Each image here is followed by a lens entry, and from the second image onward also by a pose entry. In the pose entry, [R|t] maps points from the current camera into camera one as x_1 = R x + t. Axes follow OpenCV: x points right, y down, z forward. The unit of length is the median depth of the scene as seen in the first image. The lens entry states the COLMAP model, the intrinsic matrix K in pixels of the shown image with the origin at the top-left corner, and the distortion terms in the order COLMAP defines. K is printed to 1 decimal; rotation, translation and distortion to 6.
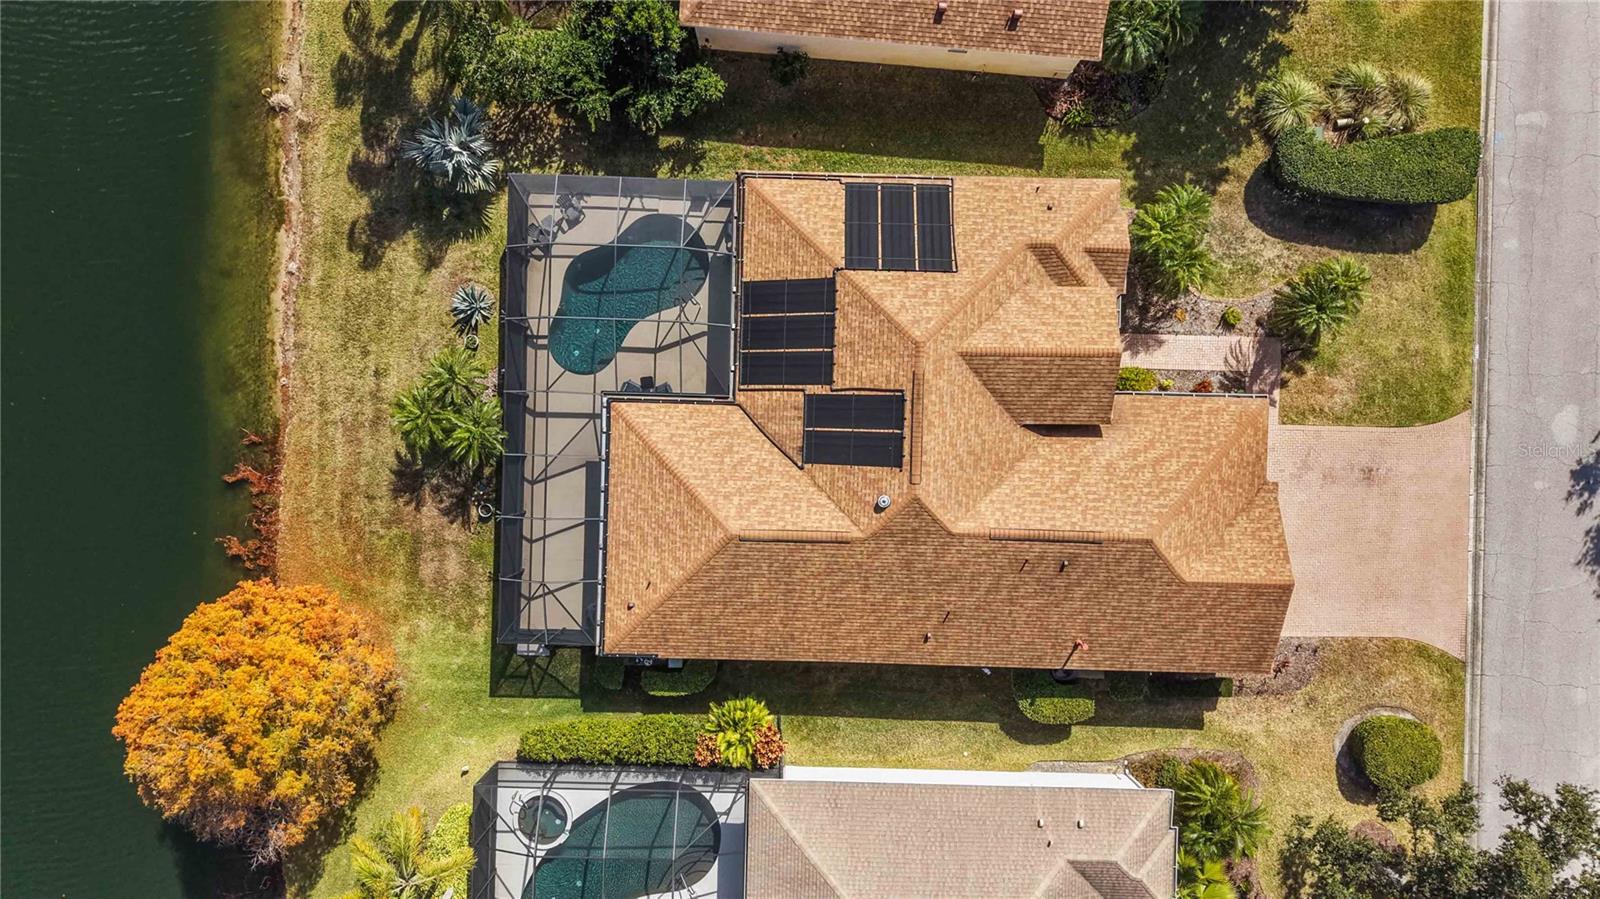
lens RADIAL K [[1062.5, 0, 800.0], [0, 1062.5, 449.5], [0, 0, 1]] dist [0.035382, -0.030229]
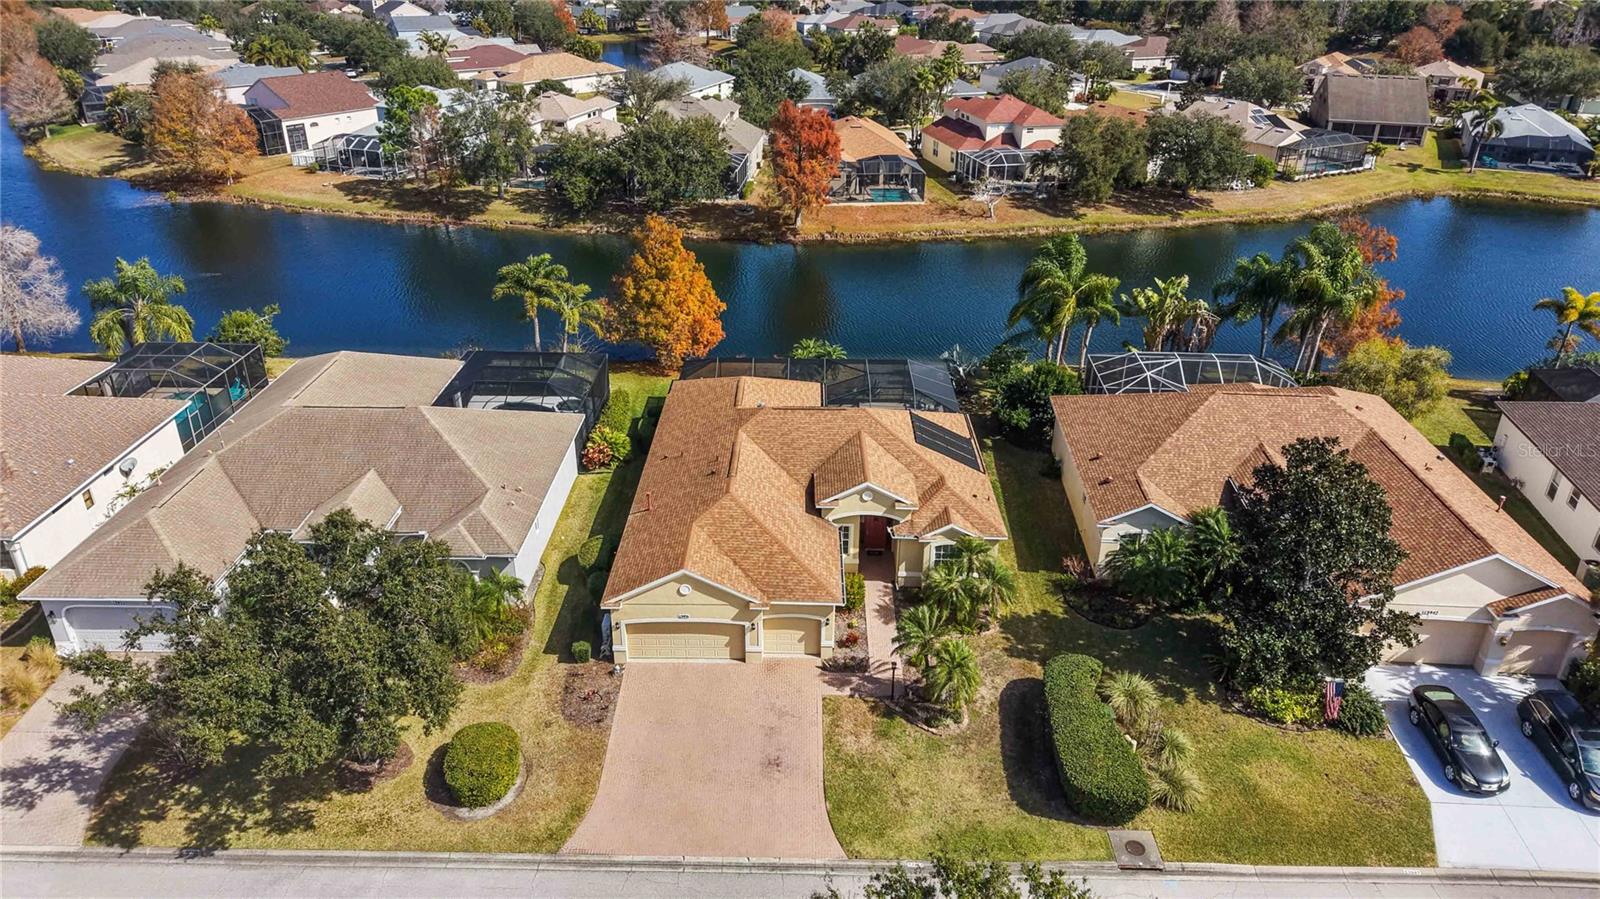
lens RADIAL K [[1062.5, 0, 800.0], [0, 1062.5, 449.5], [0, 0, 1]] dist [0.035382, -0.030229]
pose [[0.016963, 0.429626, -0.902848, 1.291579], [-0.999797, -0.002534, -0.019990, 0.019624], [-0.010876, 0.903004, 0.429495, 0.338095]]
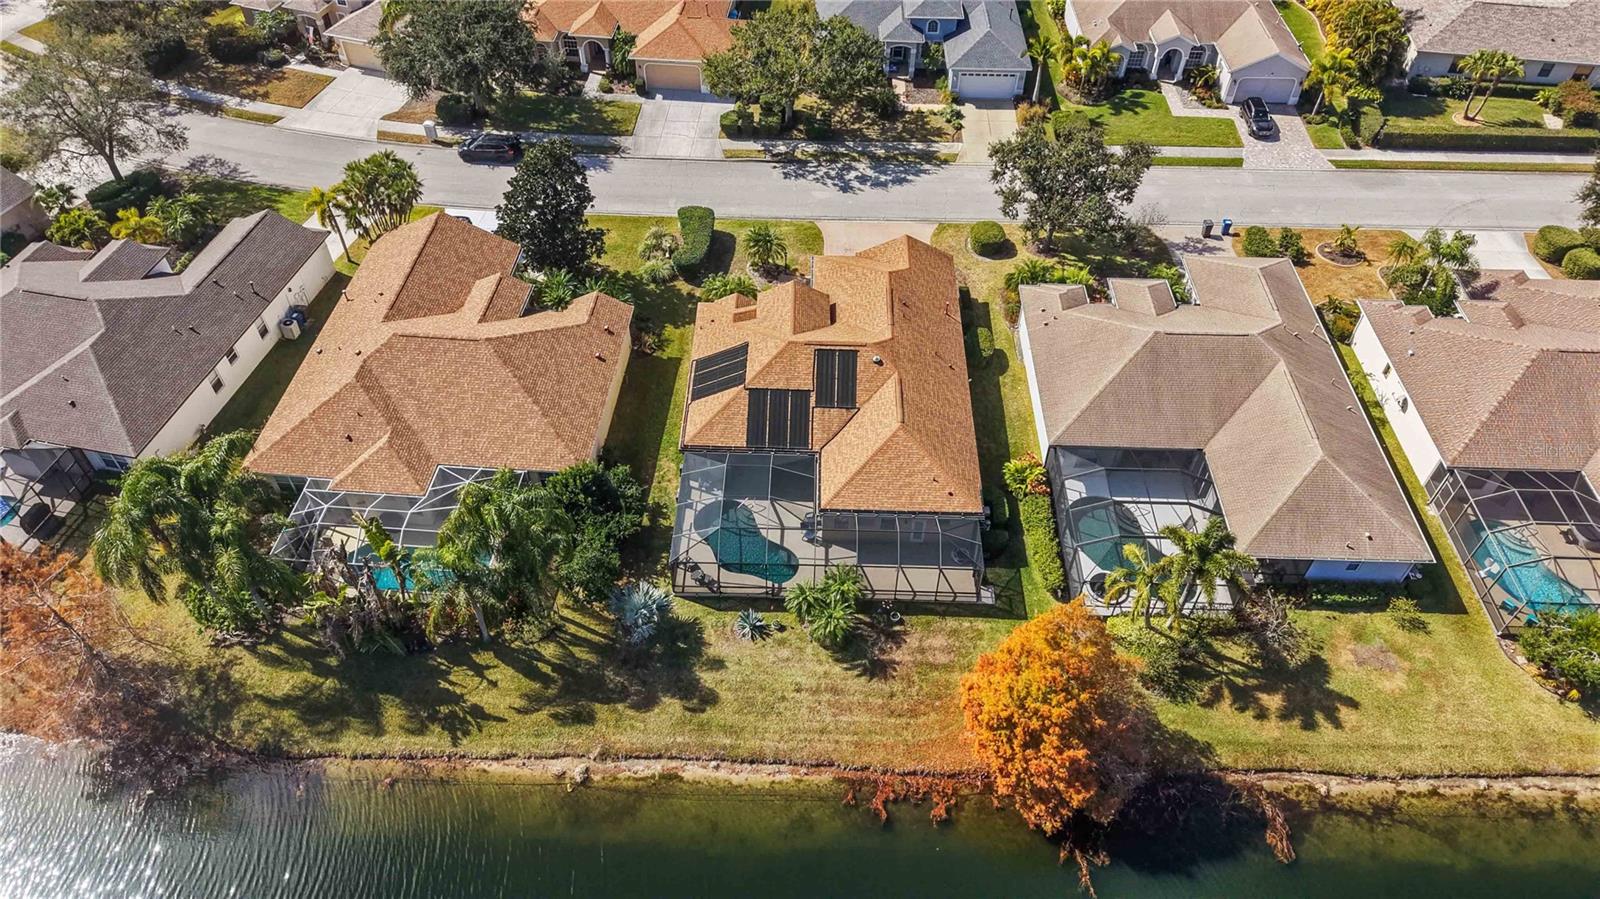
lens RADIAL K [[1062.5, 0, 800.0], [0, 1062.5, 449.5], [0, 0, 1]] dist [0.035382, -0.030229]
pose [[-0.003049, -0.730615, 0.682782, -1.080884], [0.999933, 0.005394, 0.010237, -0.084355], [-0.011162, 0.682768, 0.730550, -0.177151]]
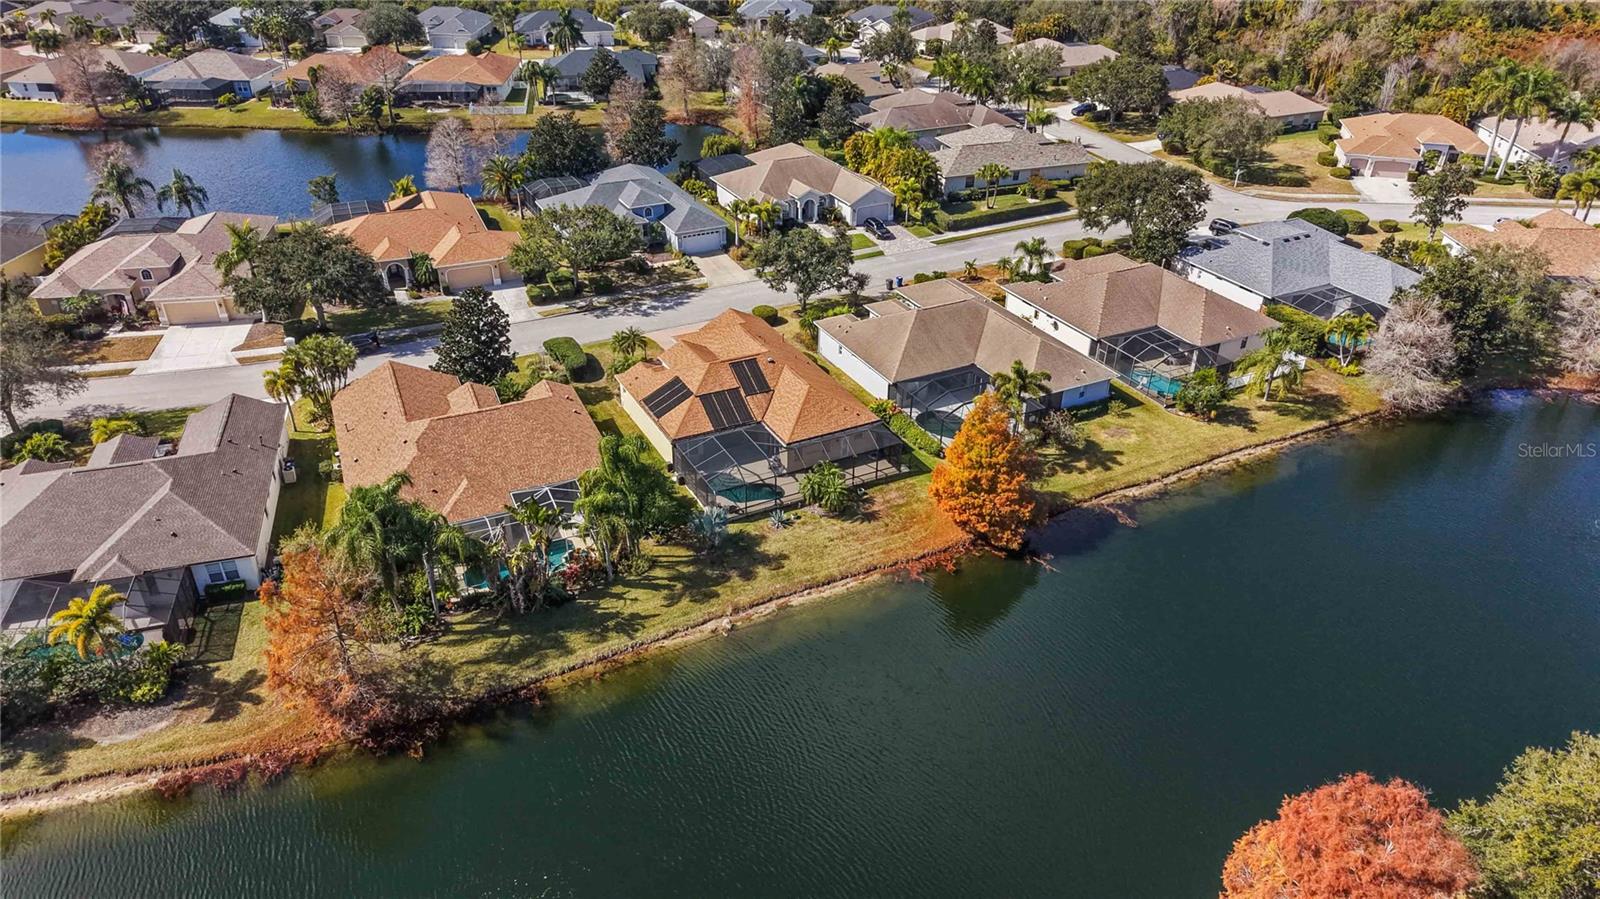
lens RADIAL K [[1058.5, 0, 795.5], [0, 1058.5, 446.7], [0, 0, 1]] dist [0.121995, -0.192678]
pose [[-0.480682, -0.456304, 0.748820, -1.740773], [0.876806, -0.237904, 0.417868, -0.901433], [-0.012528, 0.857431, 0.514446, -0.150041]]
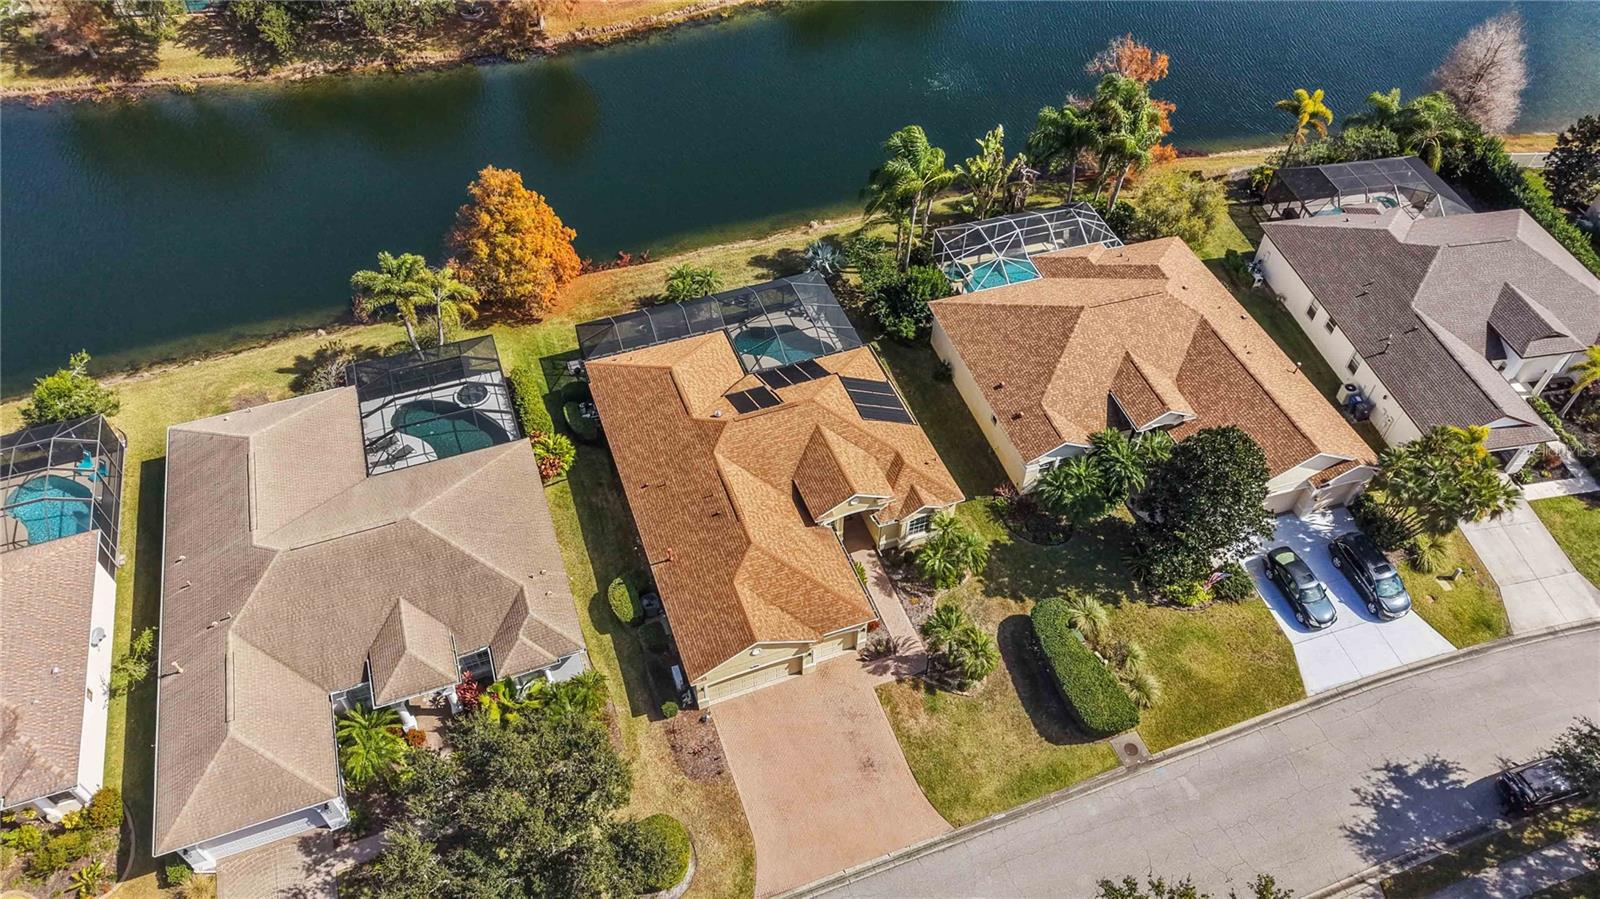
lens RADIAL K [[1059.3, 0, 800.0], [0, 1059.3, 449.5], [0, 0, 1]] dist [0.089222, -0.158150]
pose [[0.372413, 0.679027, -0.632638, 1.051509], [-0.928062, 0.270117, -0.256395, 0.319707], [-0.003212, 0.682612, 0.730774, -0.159398]]
